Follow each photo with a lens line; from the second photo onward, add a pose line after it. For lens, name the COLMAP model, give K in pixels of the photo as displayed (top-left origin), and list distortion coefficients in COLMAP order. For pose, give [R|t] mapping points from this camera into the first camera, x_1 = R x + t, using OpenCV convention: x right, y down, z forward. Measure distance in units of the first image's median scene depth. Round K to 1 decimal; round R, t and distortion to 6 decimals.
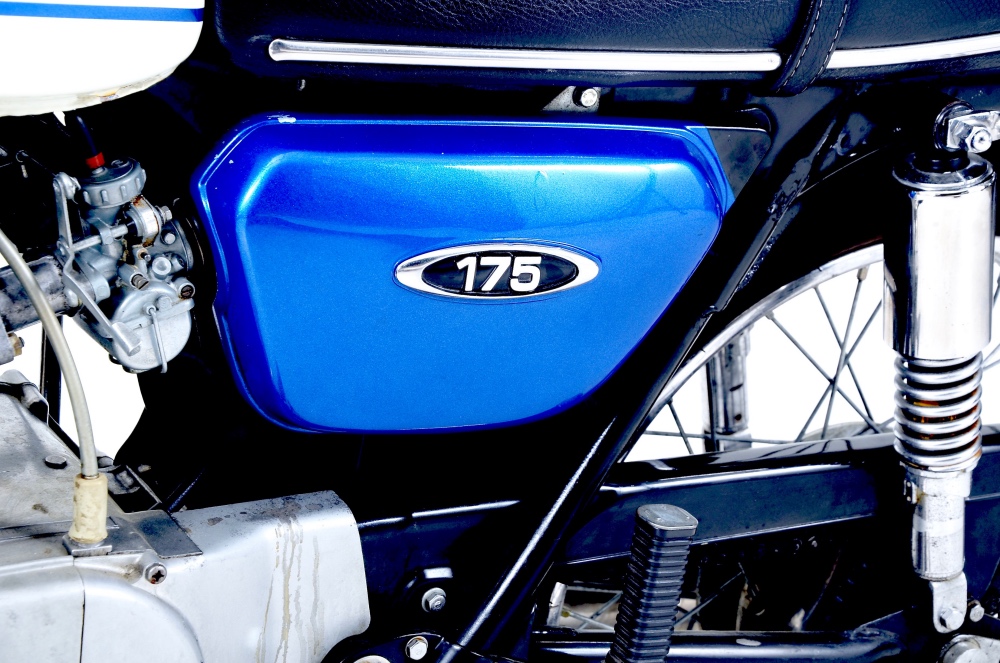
lens RADIAL K [[2548.2, 0, 505.1], [0, 2548.2, 334.2], [0, 0, 1]] dist [0.559241, 0.000000]
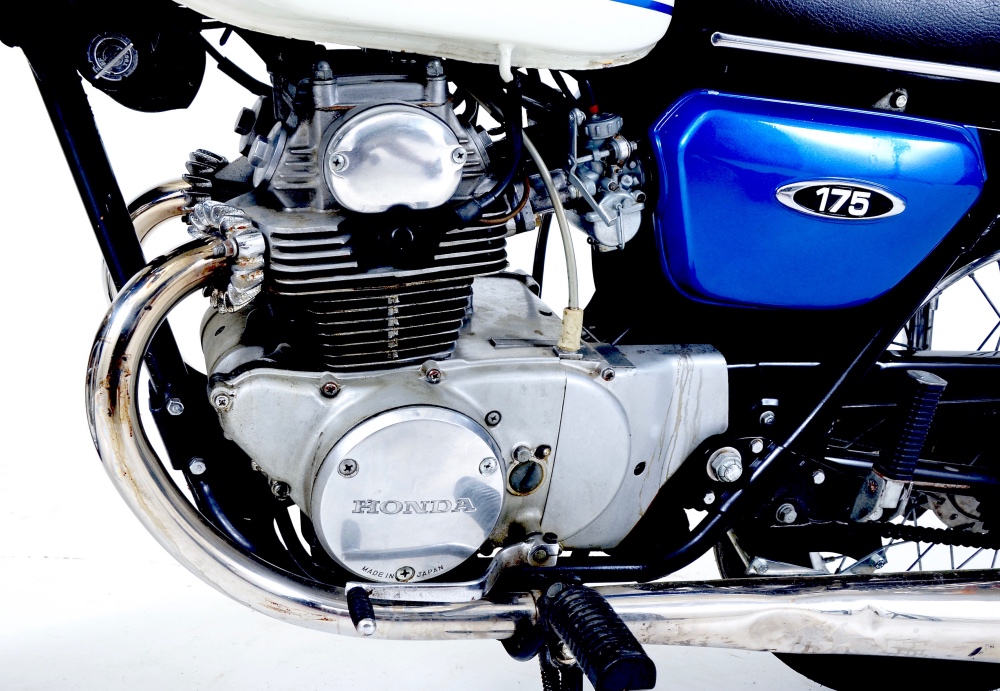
lens RADIAL K [[1074.8, 0, 472.4], [0, 1074.8, 344.6], [0, 0, 1]] dist [-0.027923, 0.000000]
pose [[0.978512, 0.075149, -0.192007, -0.090097], [-0.080182, 0.996607, -0.018568, 0.091971], [0.189960, 0.033565, 0.981218, 0.330457]]
